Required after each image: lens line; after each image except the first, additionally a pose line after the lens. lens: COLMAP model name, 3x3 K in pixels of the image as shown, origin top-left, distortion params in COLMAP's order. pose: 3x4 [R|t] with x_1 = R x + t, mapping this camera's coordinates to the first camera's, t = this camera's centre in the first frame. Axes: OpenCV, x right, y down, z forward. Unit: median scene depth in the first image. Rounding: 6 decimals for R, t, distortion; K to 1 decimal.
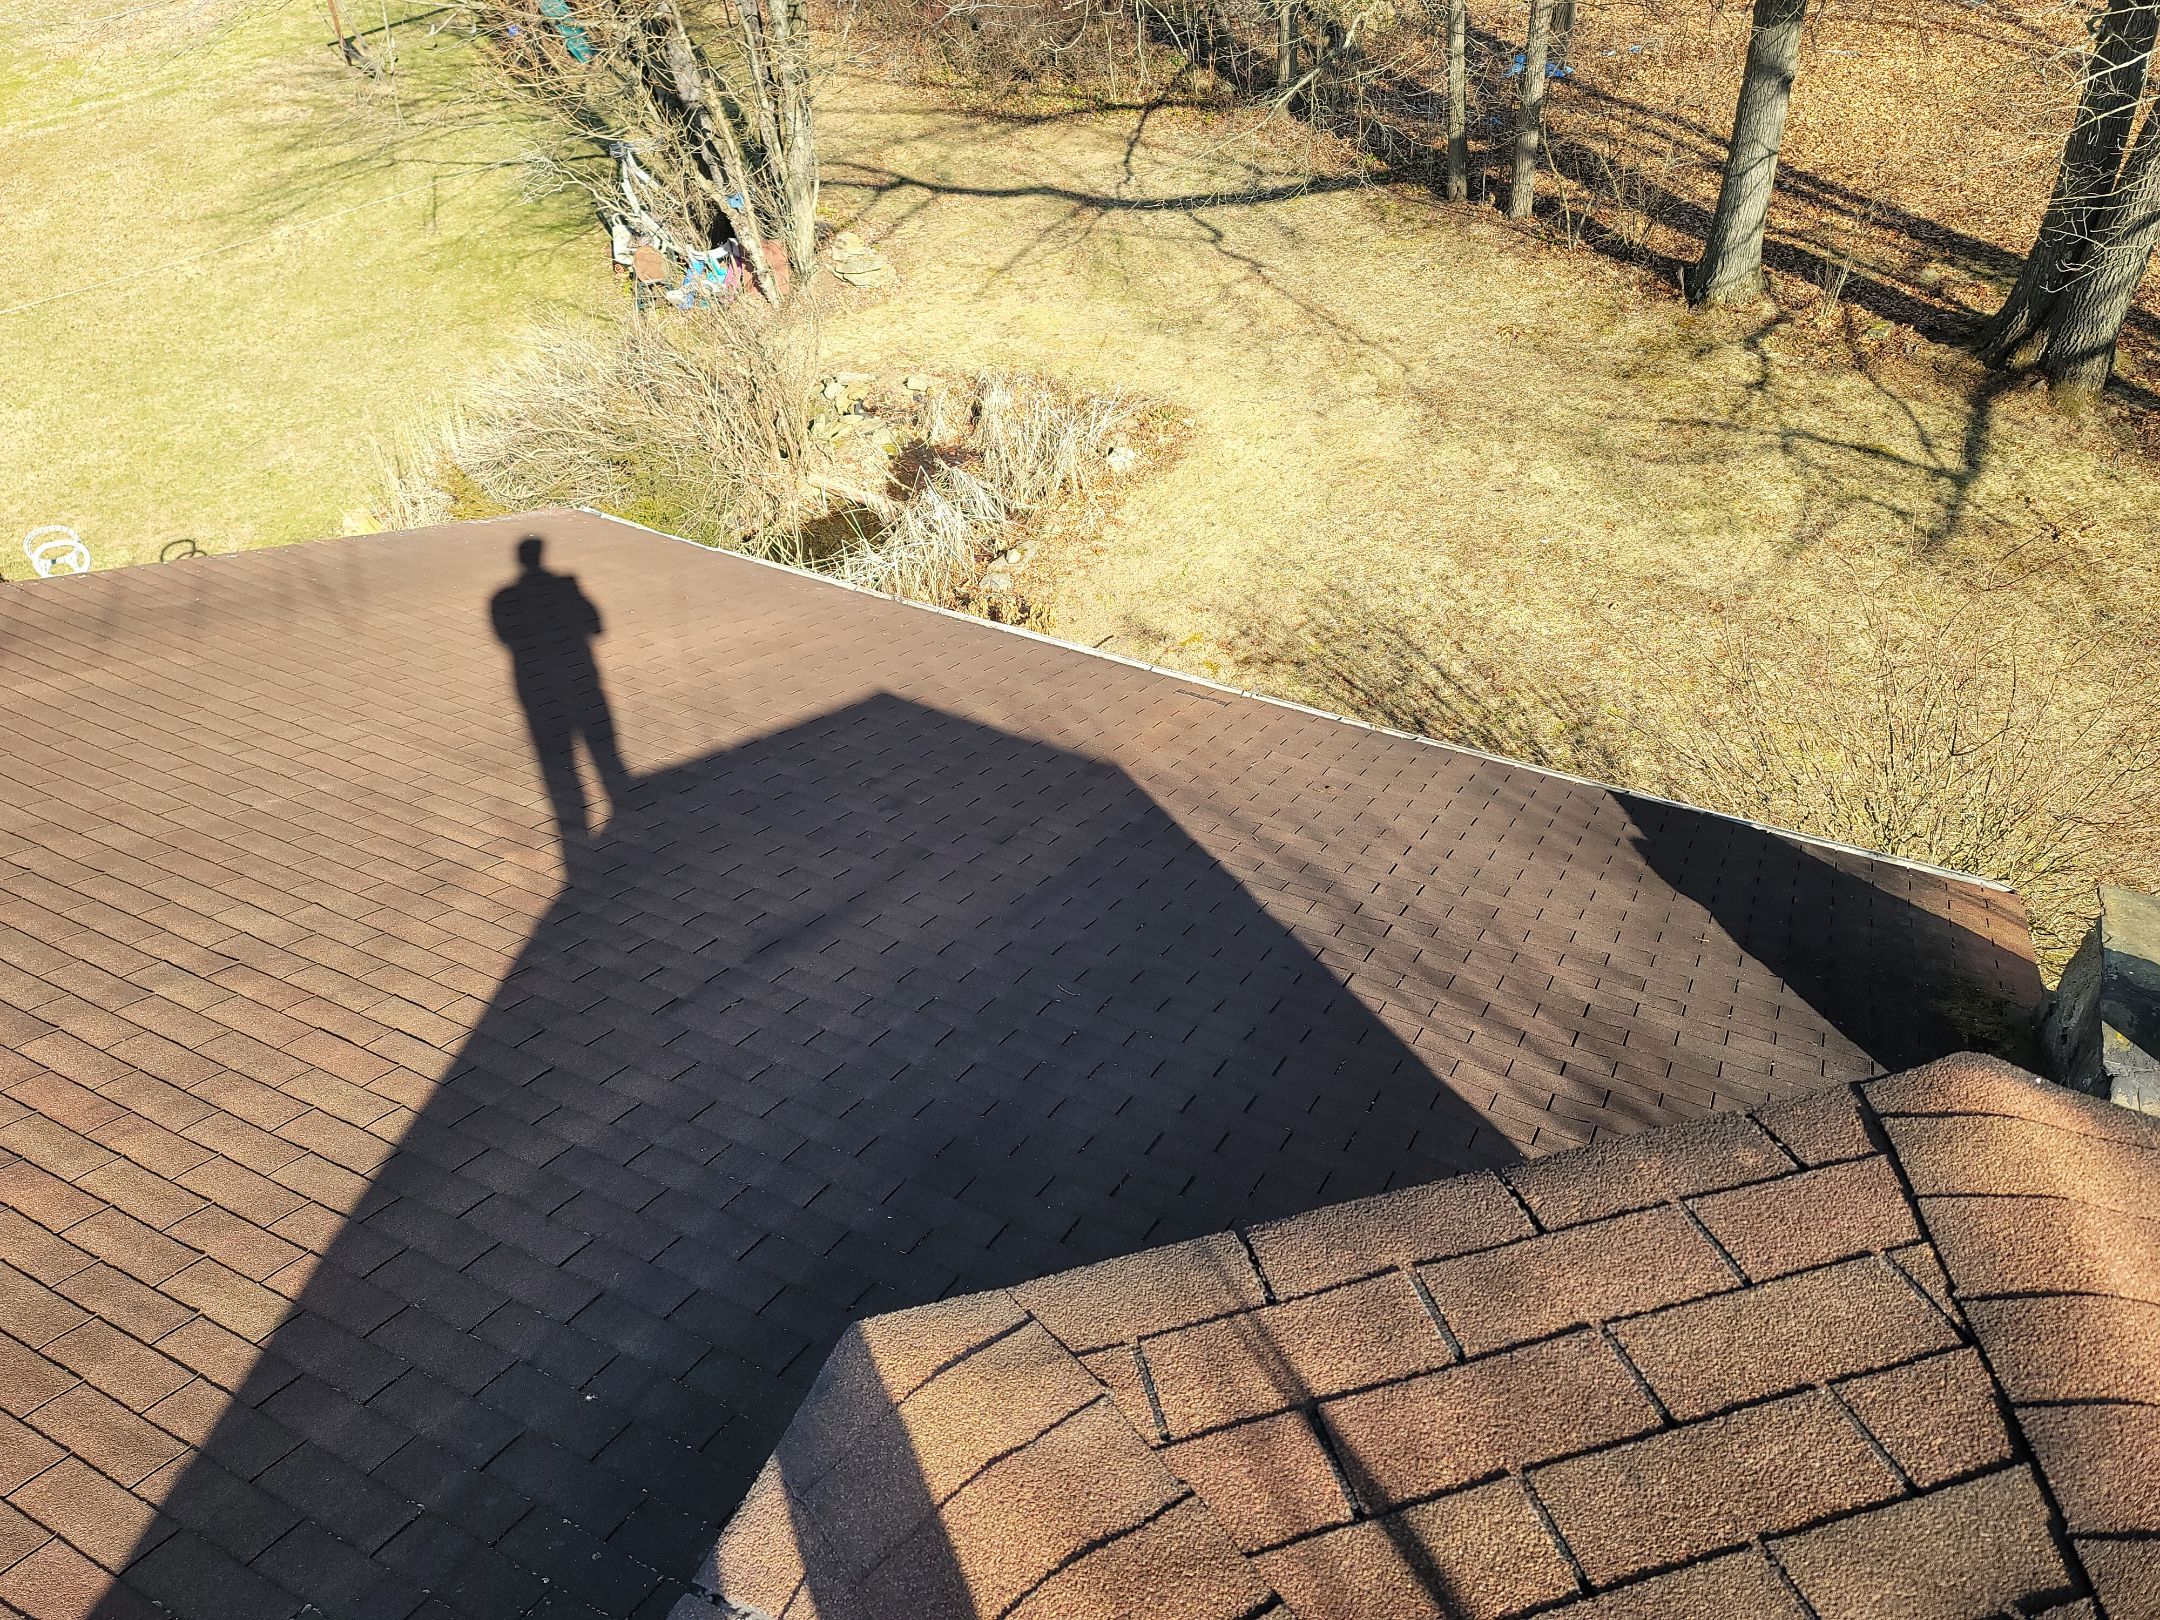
lens RADIAL K [[1562.9, 0, 1065.5], [0, 1562.9, 769.0], [0, 0, 1]] dist [0.087283, -0.086122]
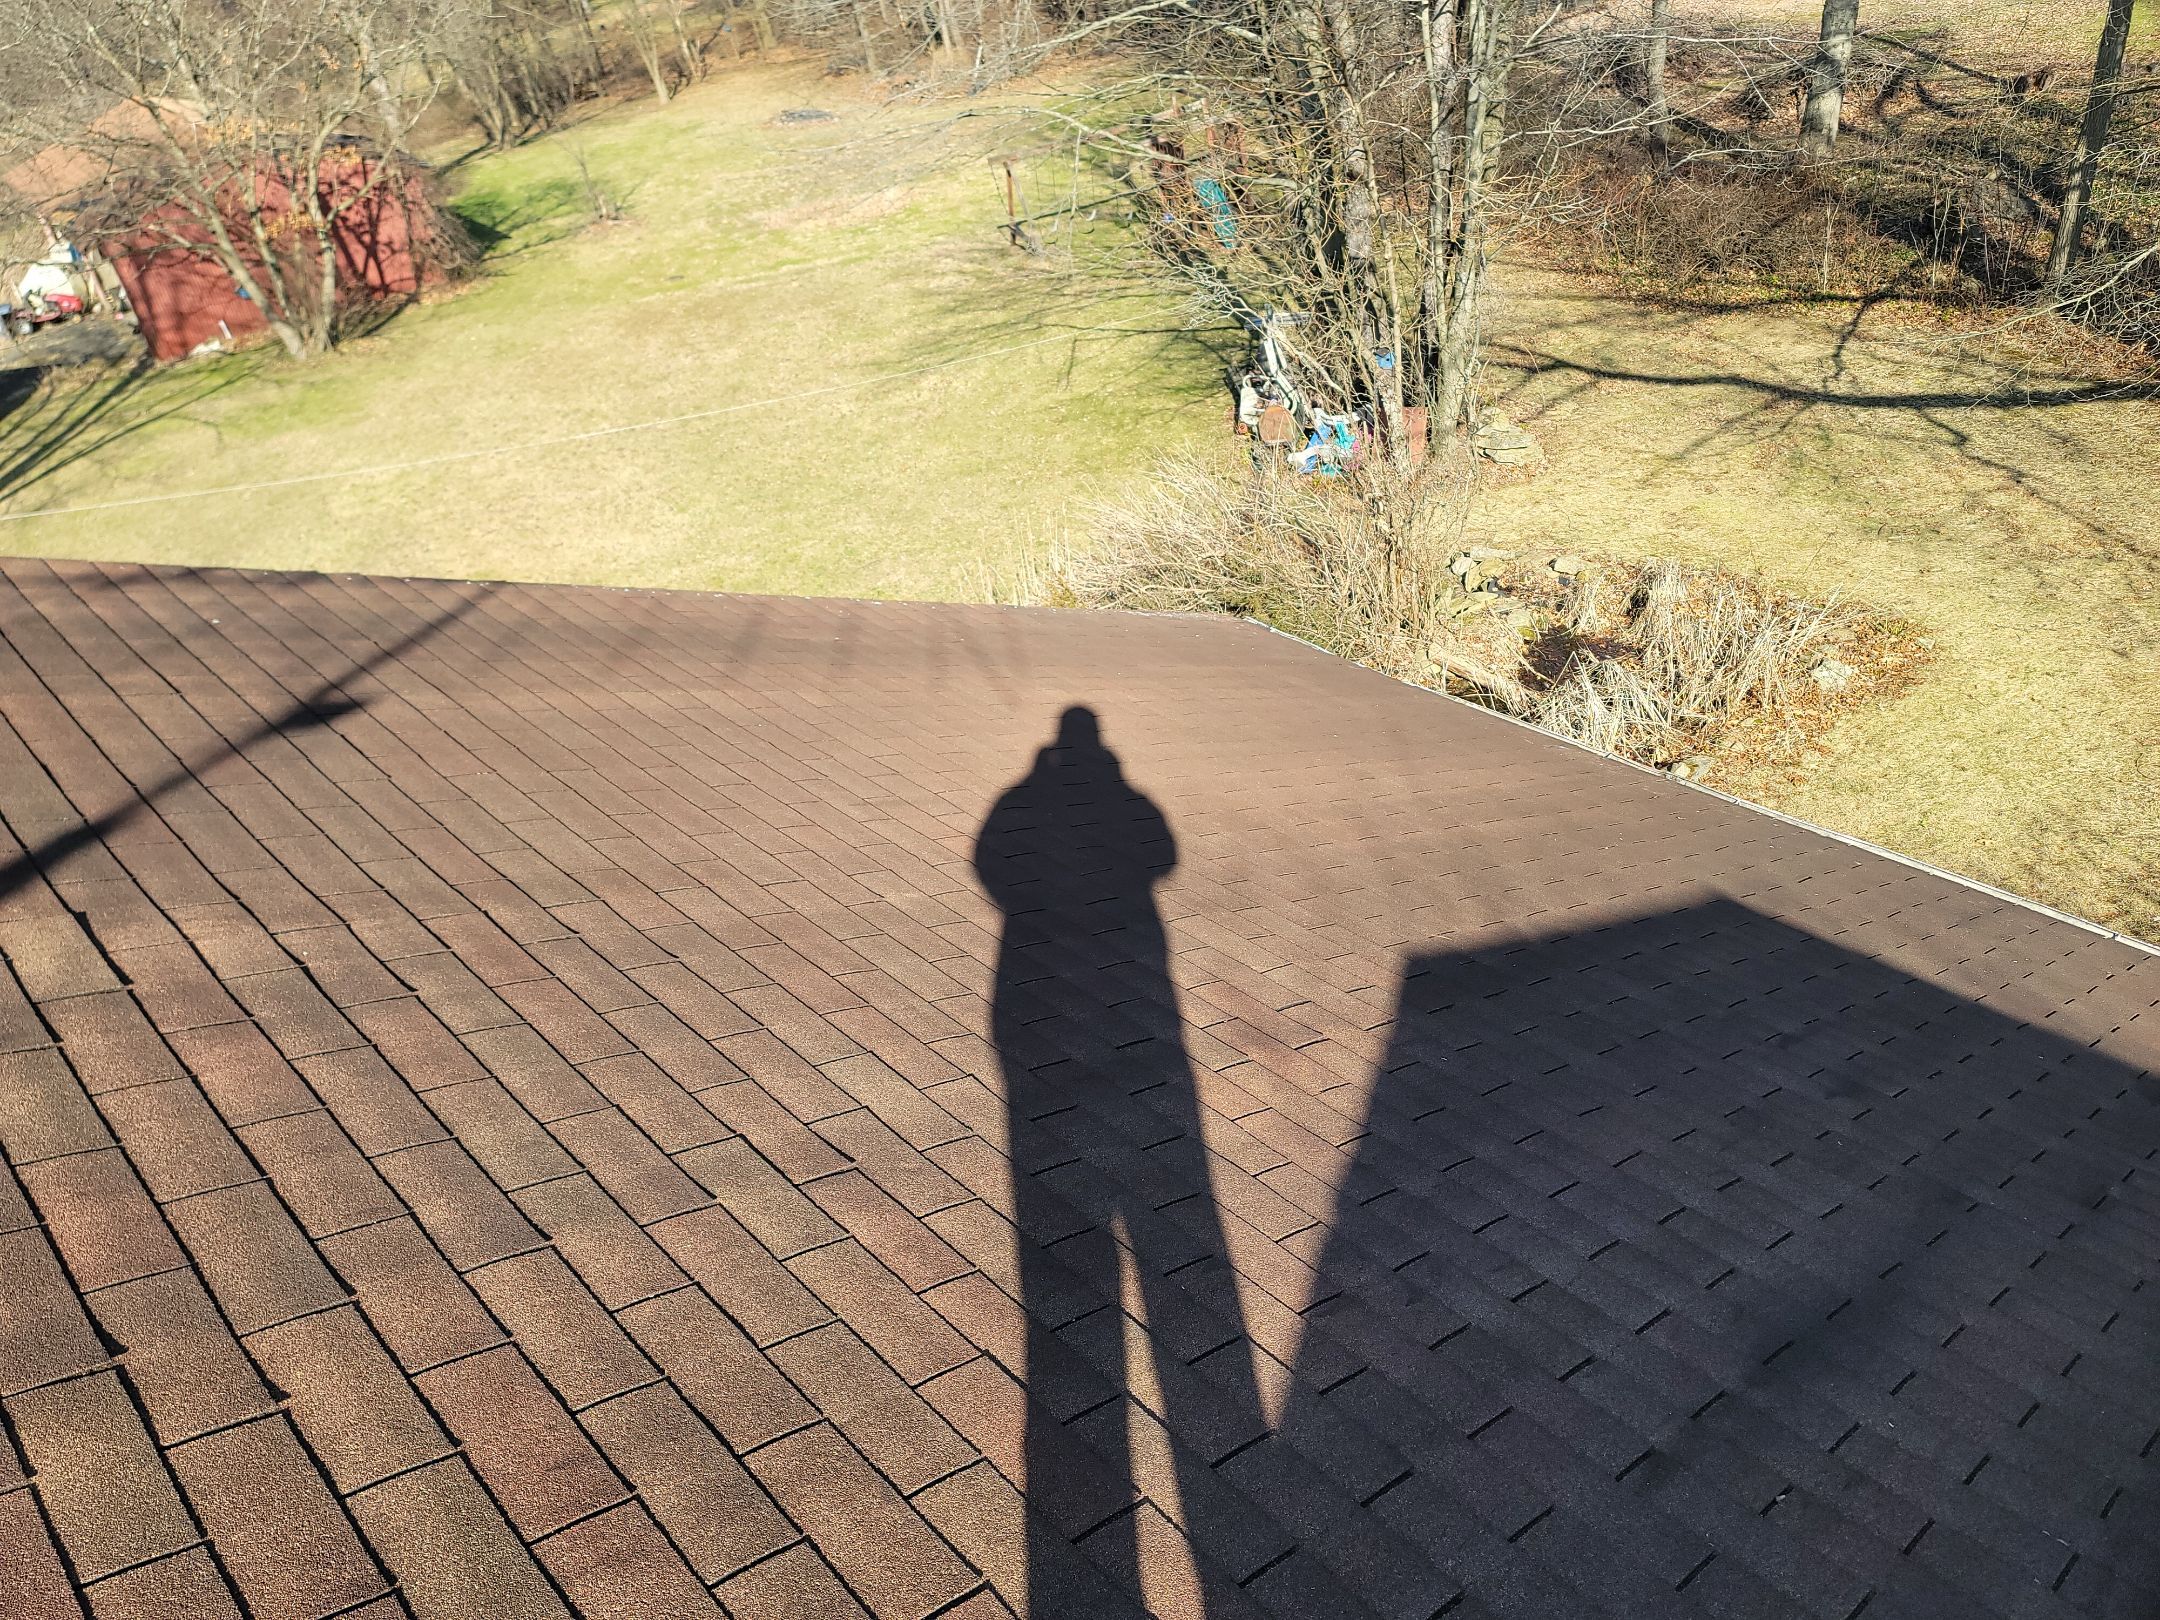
lens RADIAL K [[1541.2, 0, 1070.2], [0, 1541.2, 795.3], [0, 0, 1]] dist [0.083873, -0.081700]
pose [[0.942375, 0.152292, -0.297885, -0.065304], [-0.186497, 0.978341, -0.089822, 0.006456], [0.277754, 0.140201, 0.950366, 0.104020]]
